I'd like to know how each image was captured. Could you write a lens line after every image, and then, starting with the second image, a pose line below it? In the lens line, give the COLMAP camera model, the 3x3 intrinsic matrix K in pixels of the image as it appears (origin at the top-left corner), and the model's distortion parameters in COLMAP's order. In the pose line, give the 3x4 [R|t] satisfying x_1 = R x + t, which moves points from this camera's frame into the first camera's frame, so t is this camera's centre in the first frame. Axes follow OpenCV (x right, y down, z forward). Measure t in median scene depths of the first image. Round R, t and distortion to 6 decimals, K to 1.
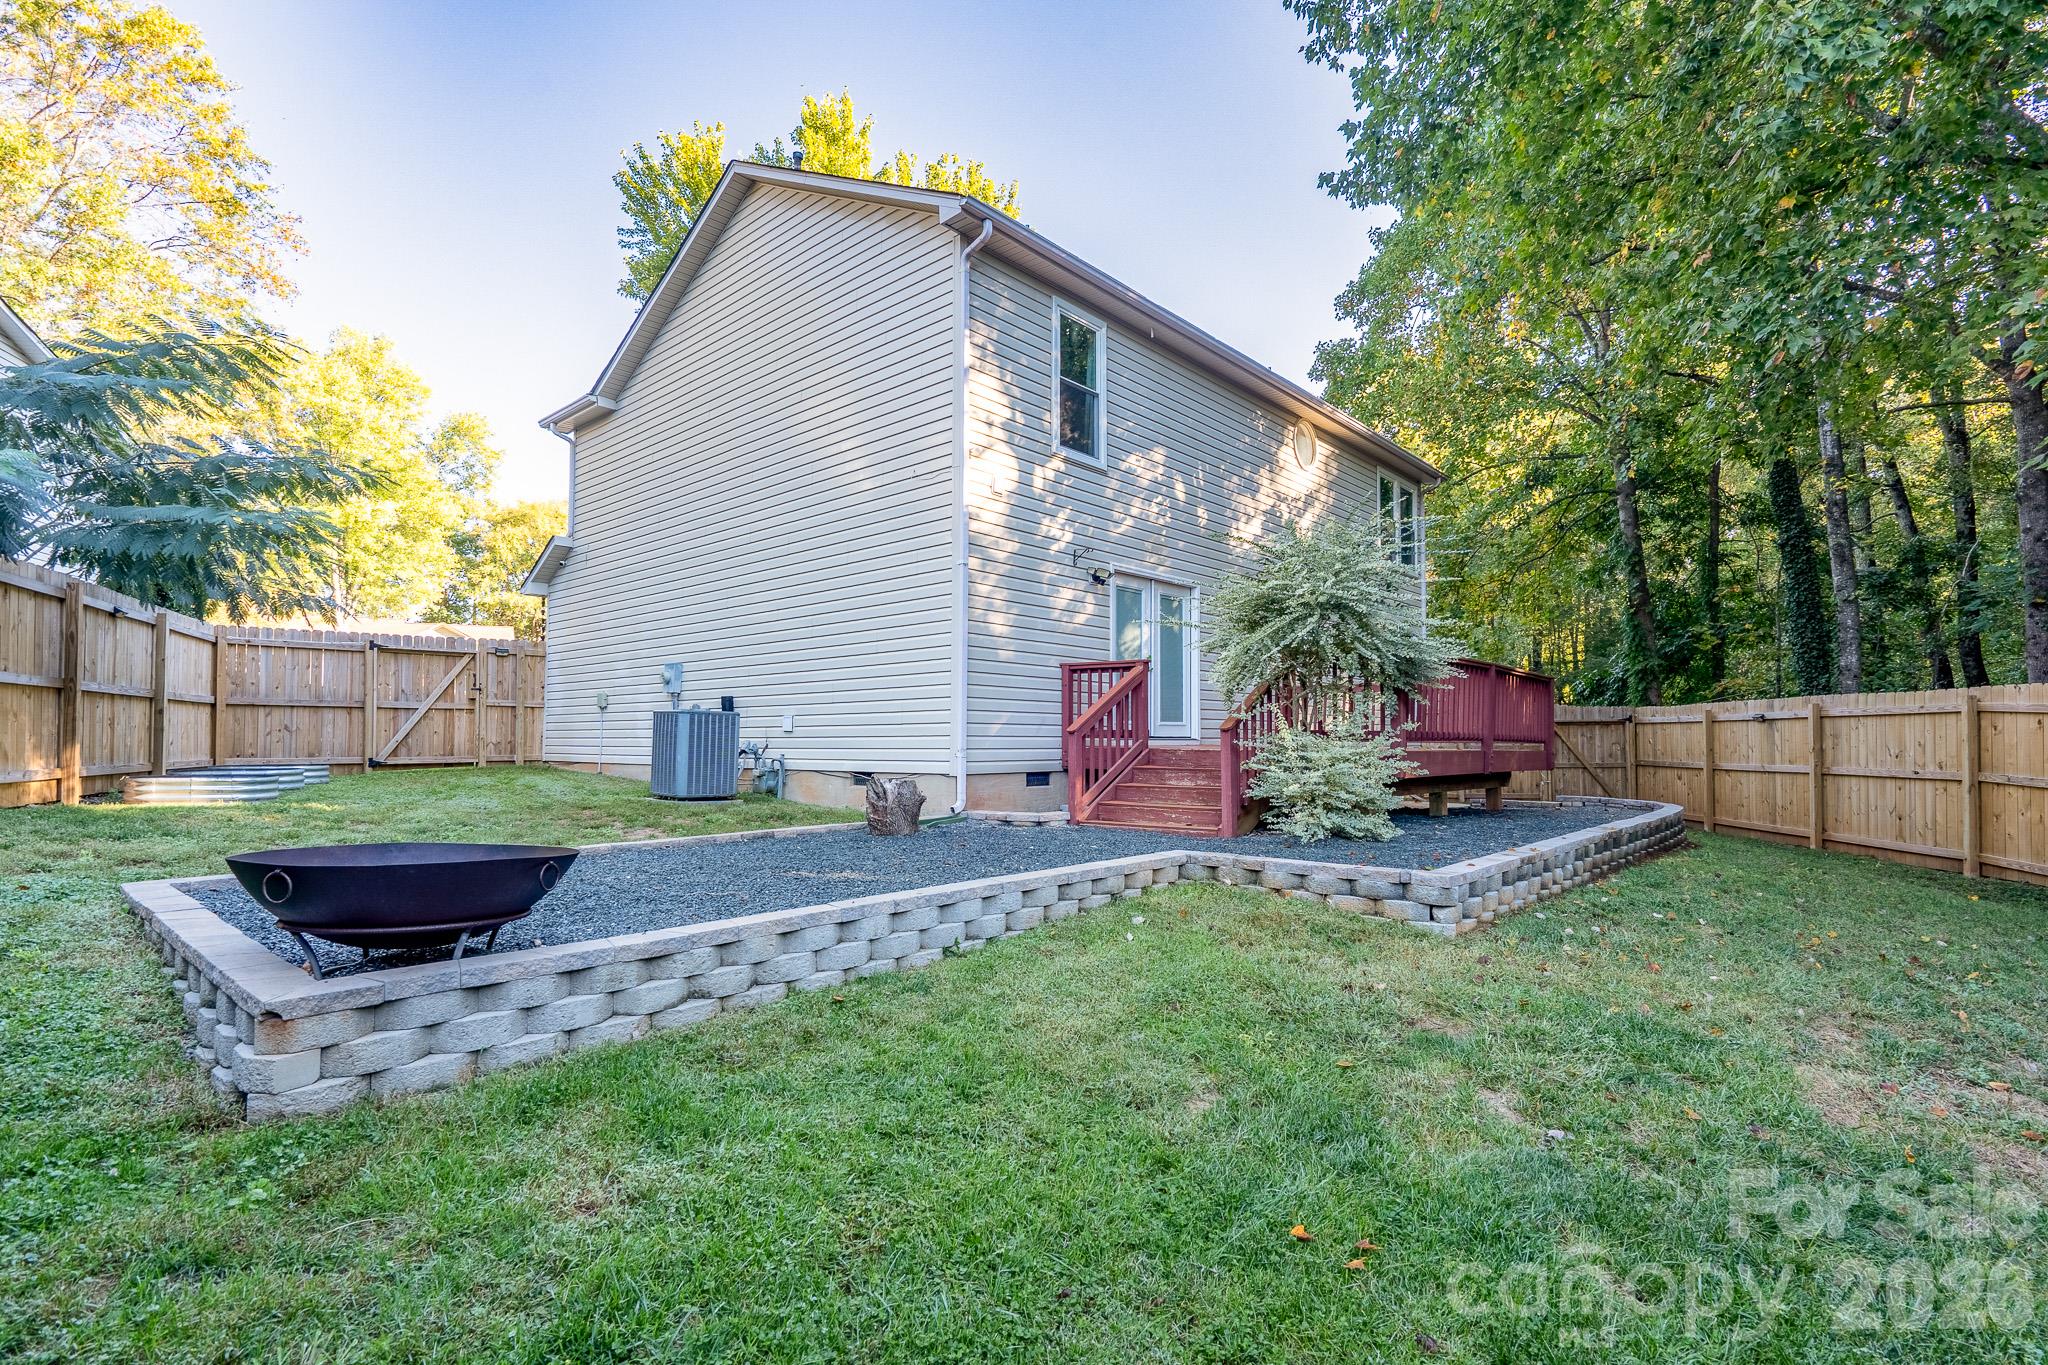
lens RADIAL K [[964.8, 0, 1058.8], [0, 964.8, 714.8], [0, 0, 1]] dist [-0.004704, 0.000019]
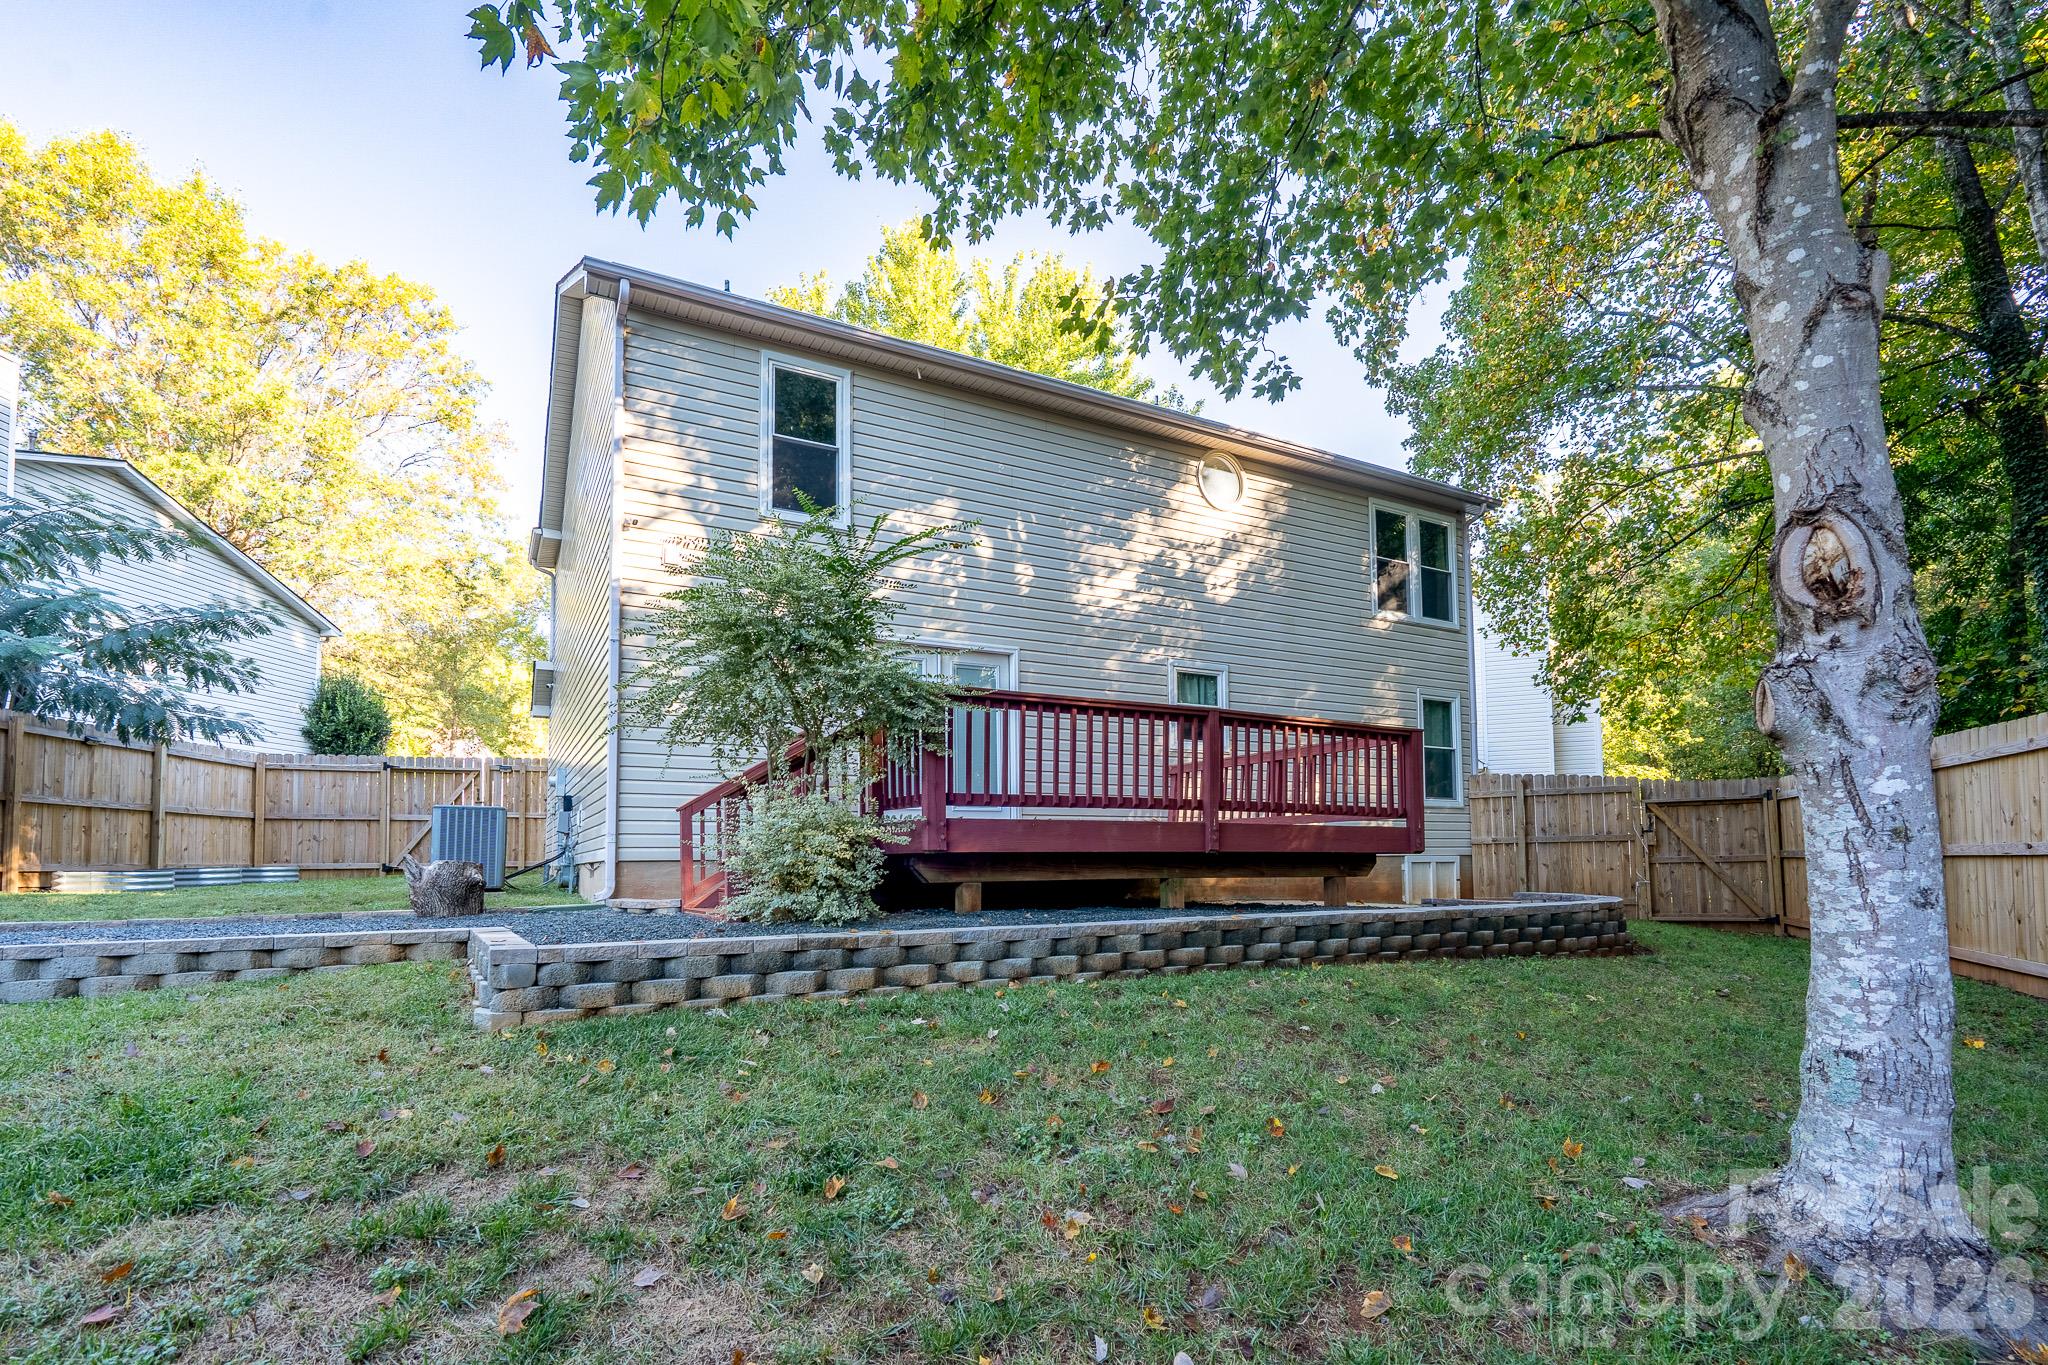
lens RADIAL K [[988.4, 0, 1025.2], [0, 988.4, 818.0], [0, 0, 1]] dist [-0.004320, -0.000031]
pose [[0.943655, -0.028936, -0.329664, 0.440132], [0.022645, 0.999481, -0.022908, 0.037948], [0.330156, 0.014152, 0.943820, 0.153951]]
